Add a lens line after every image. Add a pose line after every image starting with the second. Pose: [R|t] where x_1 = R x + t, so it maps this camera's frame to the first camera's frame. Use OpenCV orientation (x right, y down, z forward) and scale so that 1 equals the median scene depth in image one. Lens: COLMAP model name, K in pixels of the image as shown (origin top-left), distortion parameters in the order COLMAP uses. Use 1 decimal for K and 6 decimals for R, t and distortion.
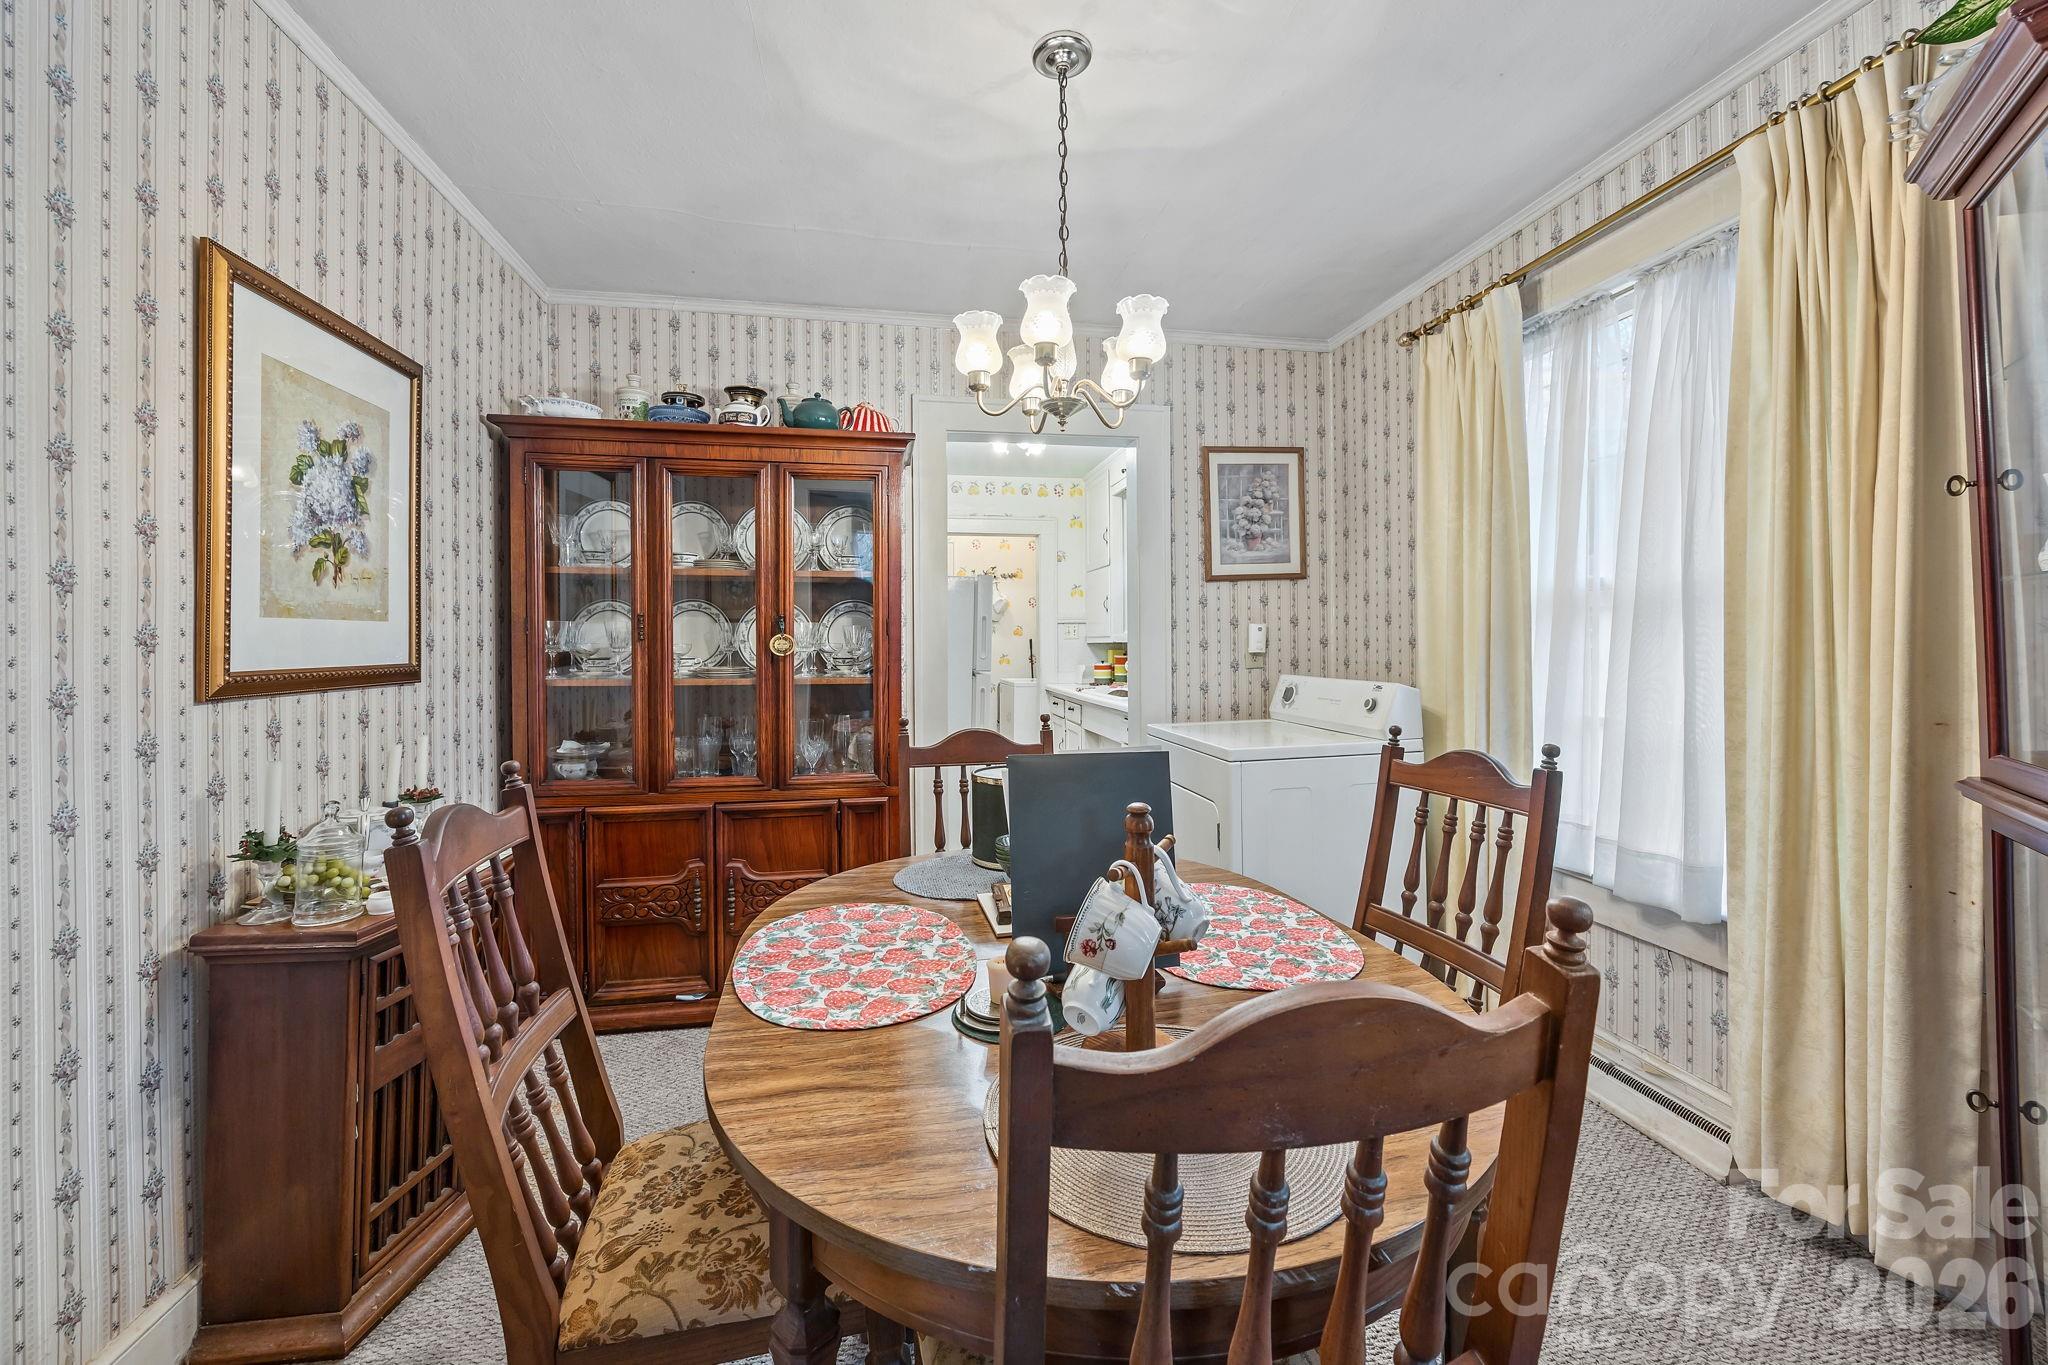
lens RADIAL K [[759.1, 0, 1019.3], [0, 759.1, 665.4], [0, 0, 1]] dist [-0.000564, 0.000098]
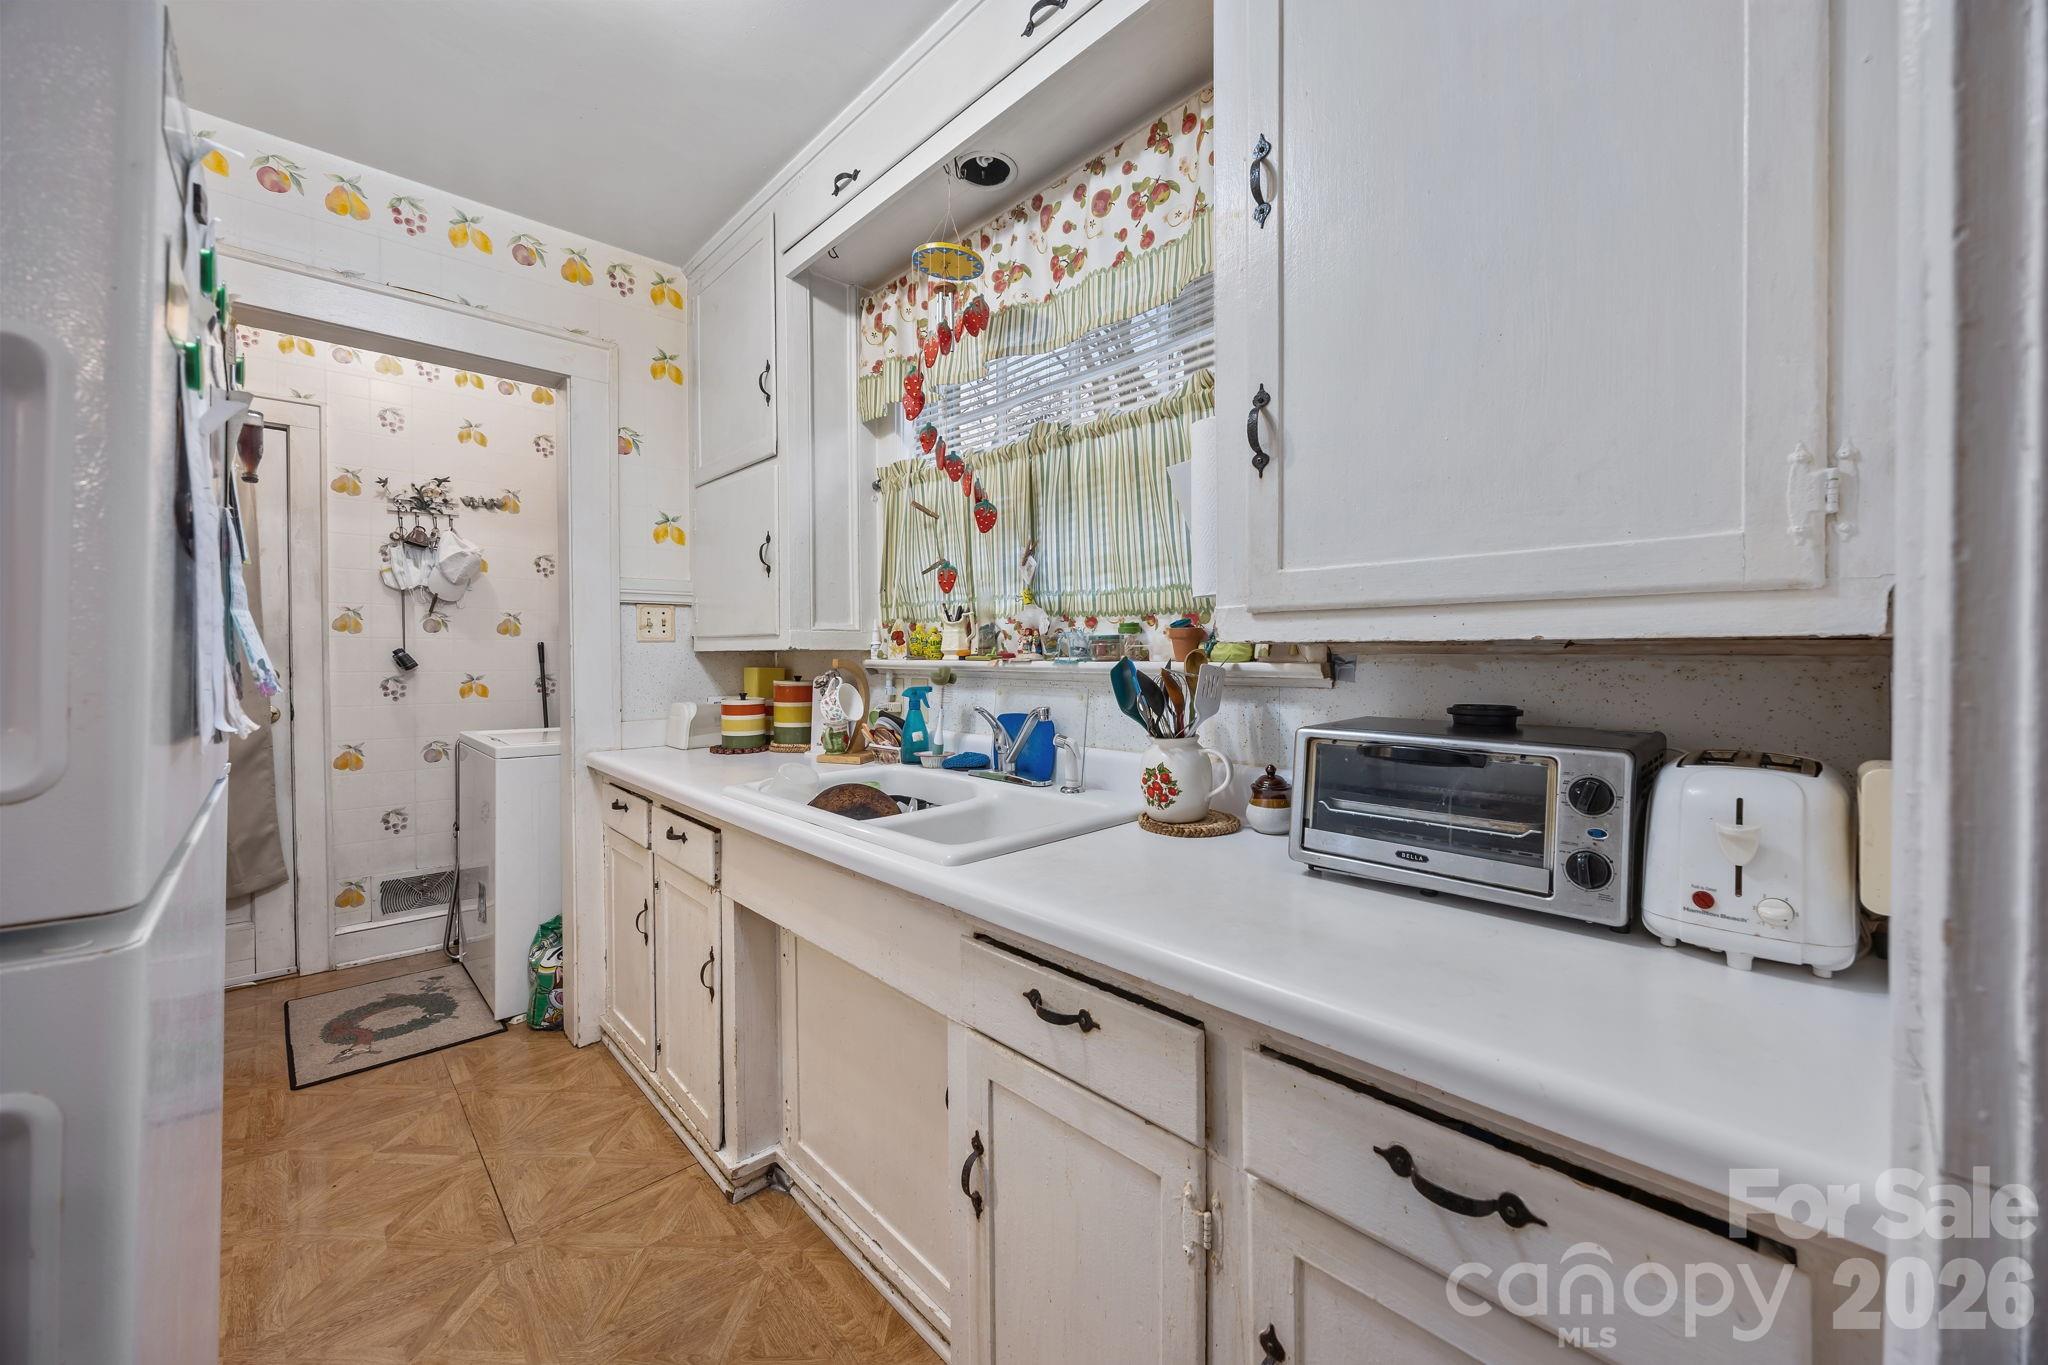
lens RADIAL K [[770.8, 0, 1015.2], [0, 770.8, 669.4], [0, 0, 1]] dist [-0.003323, -0.000037]
pose [[0.841709, -0.004874, 0.539909, 0.005553], [0.009854, 0.999931, -0.006335, -0.014669], [-0.539842, 0.010652, 0.841699, 0.533678]]
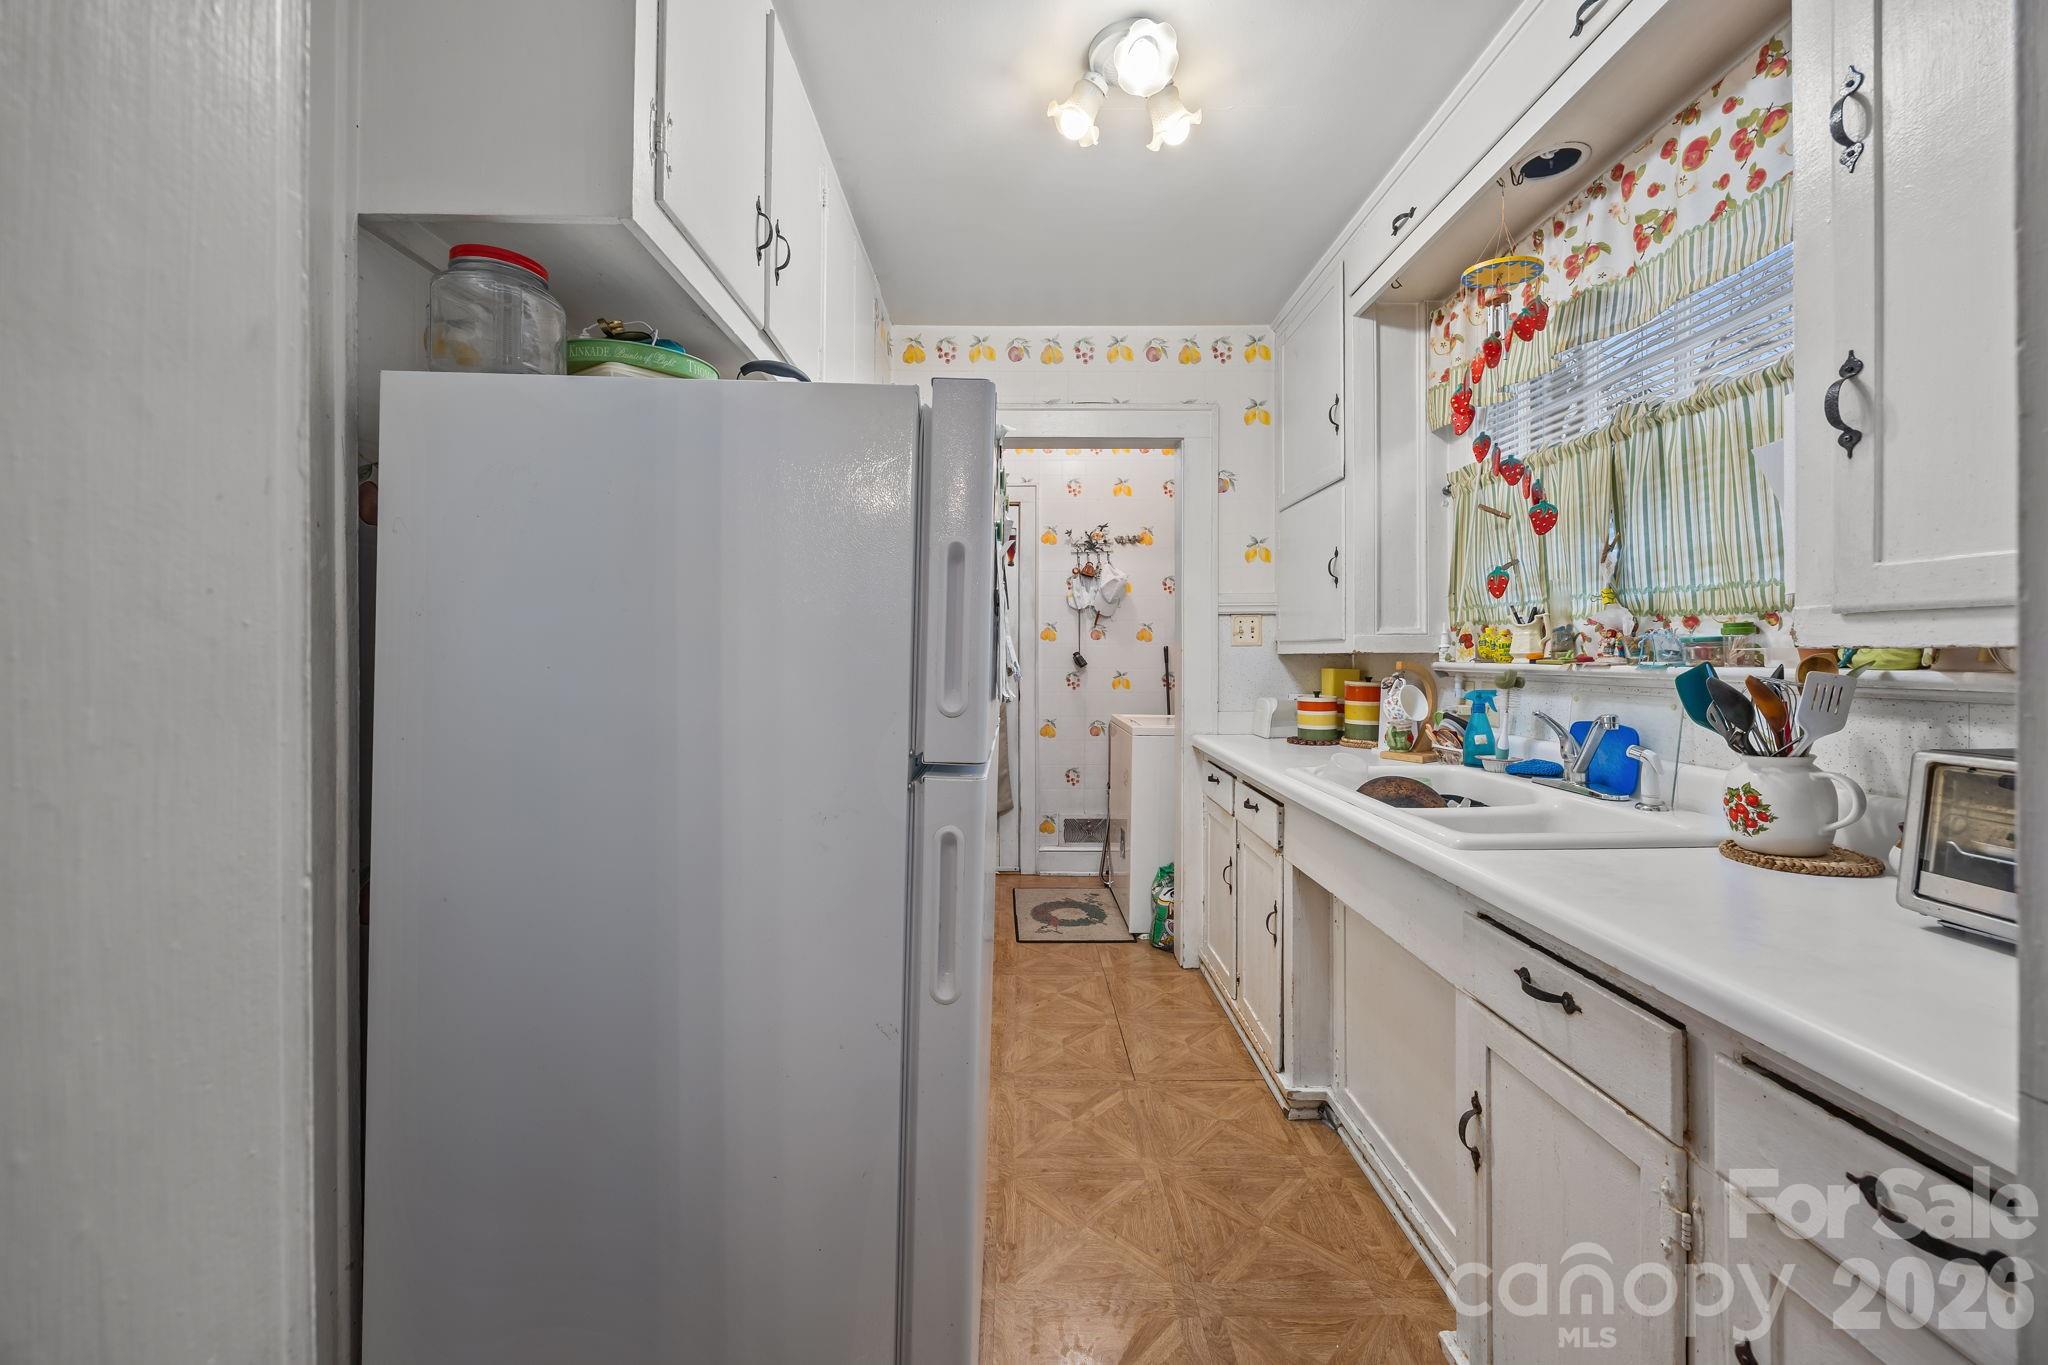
lens RADIAL K [[770.8, 0, 1015.2], [0, 770.8, 669.4], [0, 0, 1]] dist [-0.003323, -0.000037]
pose [[0.982675, 0.008383, -0.185146, 0.013469], [-0.009716, 0.999933, -0.006297, -0.014550], [0.185080, 0.007987, 0.982691, 0.473539]]
